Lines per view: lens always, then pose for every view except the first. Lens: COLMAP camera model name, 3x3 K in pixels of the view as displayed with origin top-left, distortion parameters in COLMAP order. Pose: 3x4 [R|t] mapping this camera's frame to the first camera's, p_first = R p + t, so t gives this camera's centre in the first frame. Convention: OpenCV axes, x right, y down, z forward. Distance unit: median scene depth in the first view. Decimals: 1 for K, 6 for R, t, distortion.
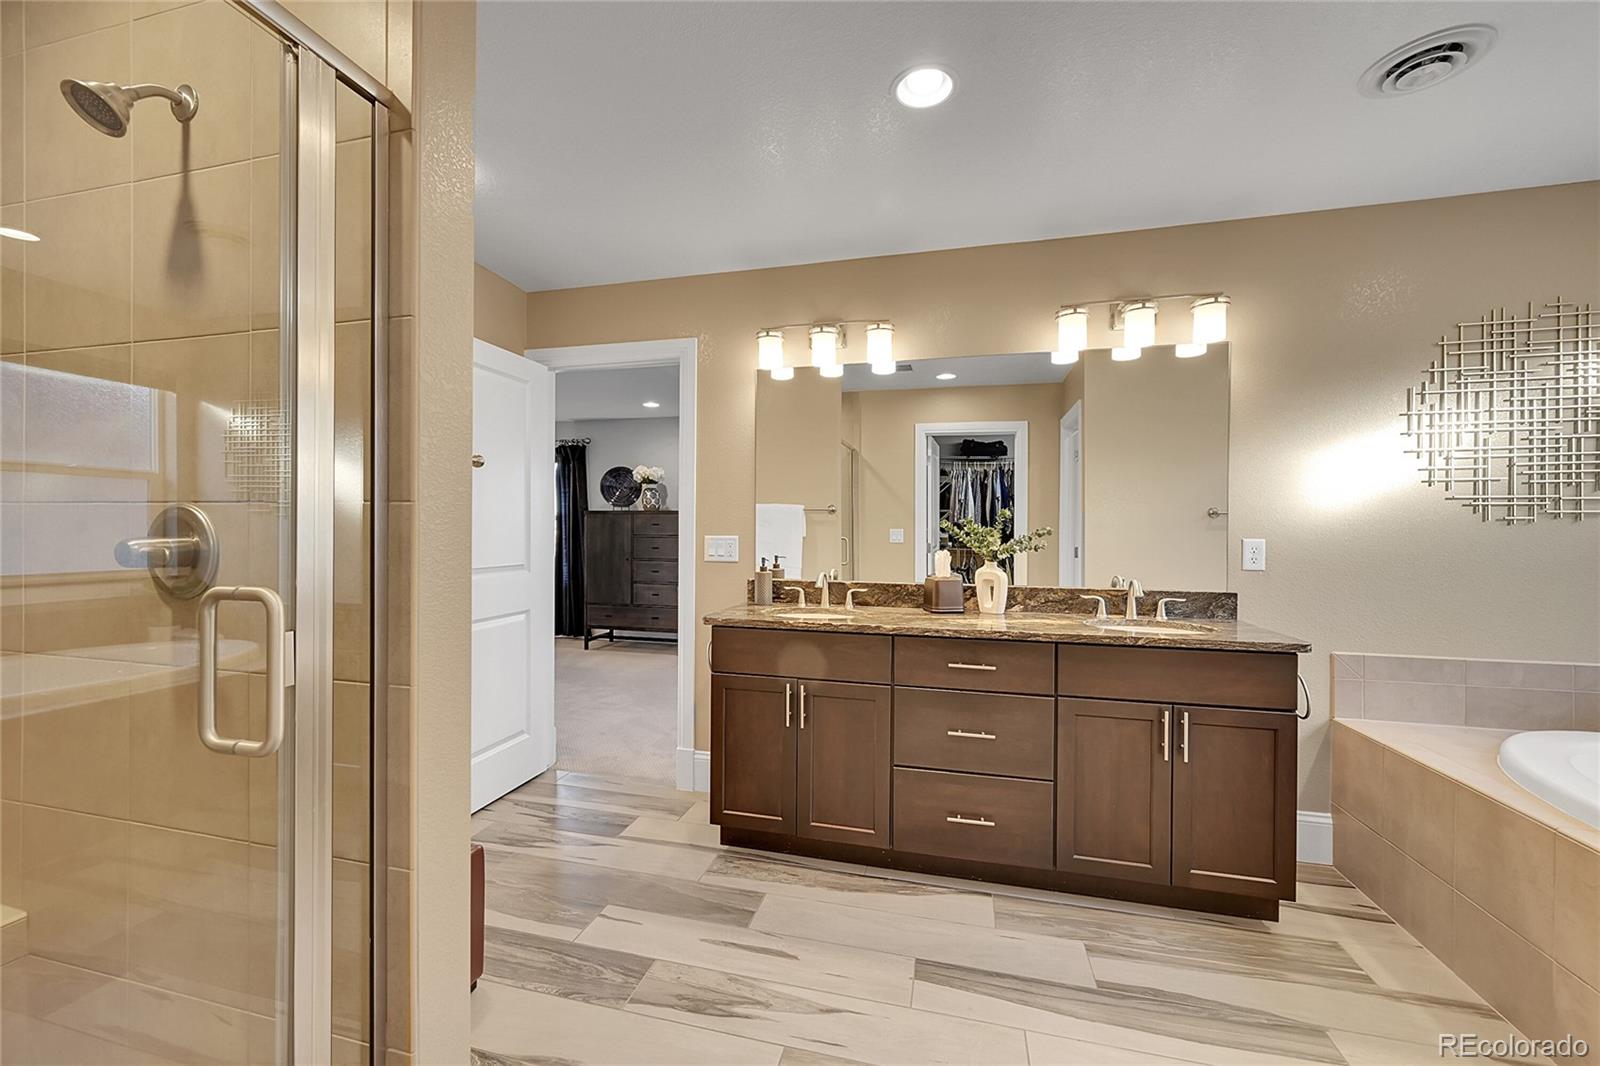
lens RADIAL K [[633.7, 0, 798.4], [0, 633.7, 532.3], [0, 0, 1]] dist [-0.001914, 0.000311]
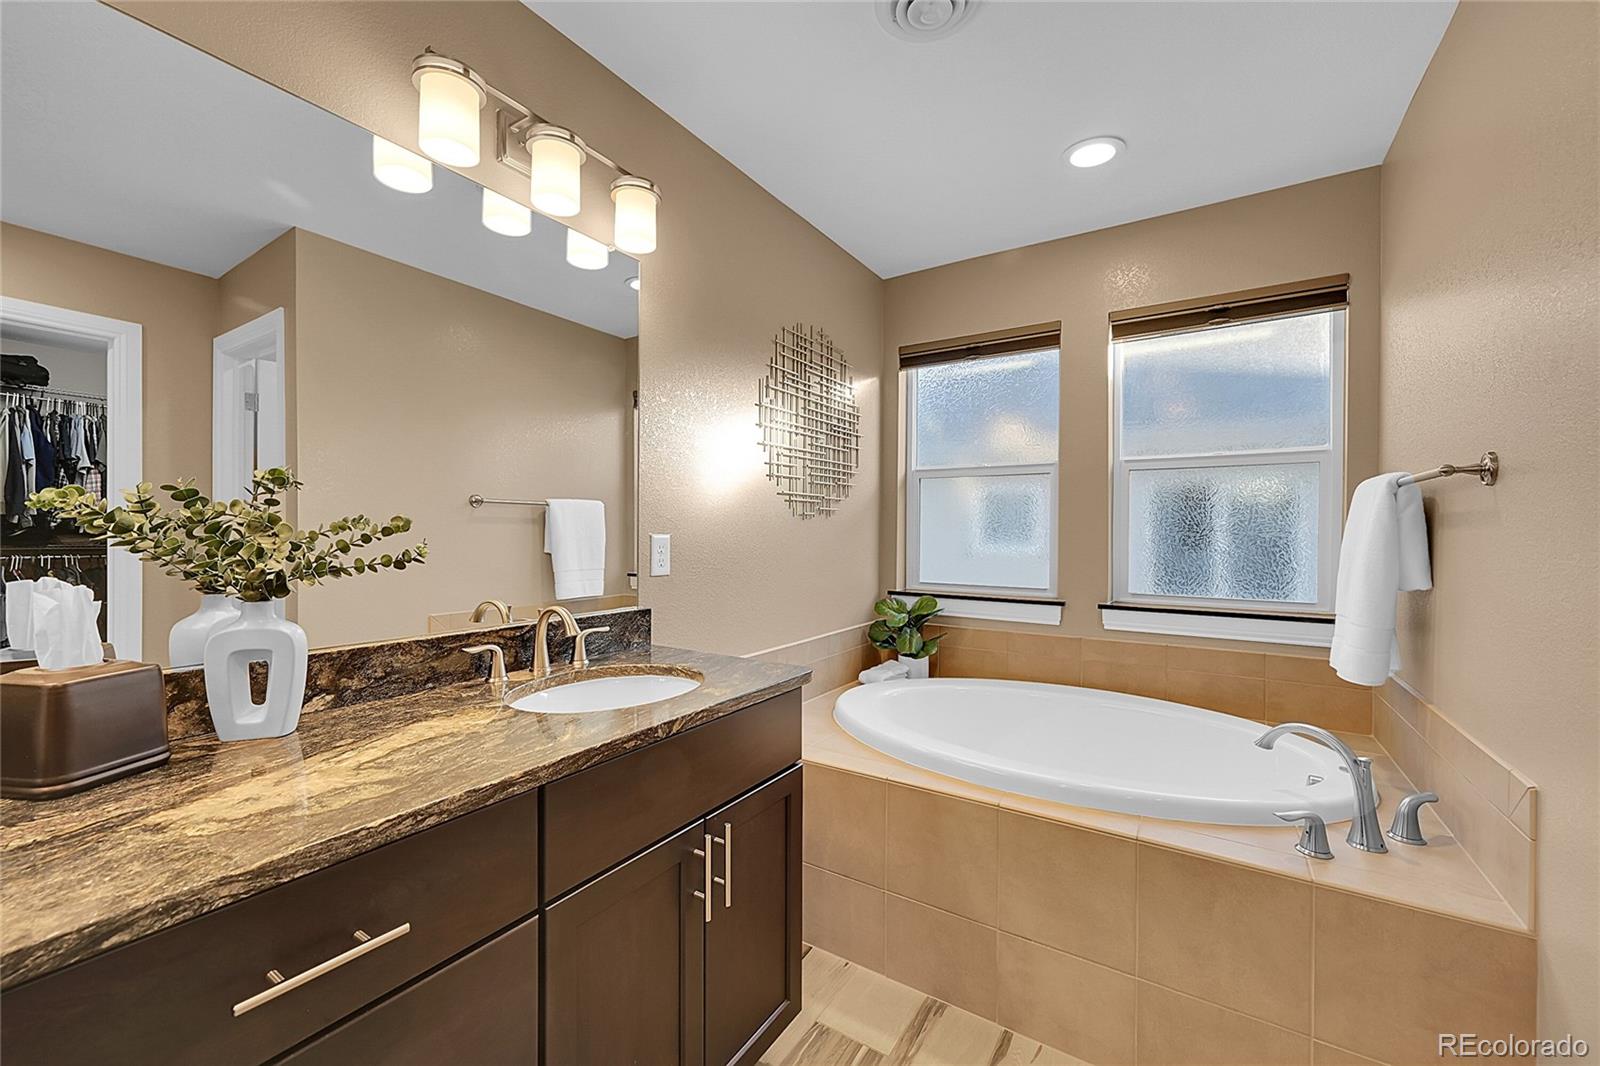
lens RADIAL K [[633.7, 0, 795.5], [0, 633.7, 531.3], [0, 0, 1]] dist [-0.001914, 0.000311]
pose [[0.327834, -0.009029, 0.944692, 0.055428], [-0.001624, 0.999947, 0.010121, -0.001183], [-0.944734, -0.004852, 0.327802, 0.633882]]
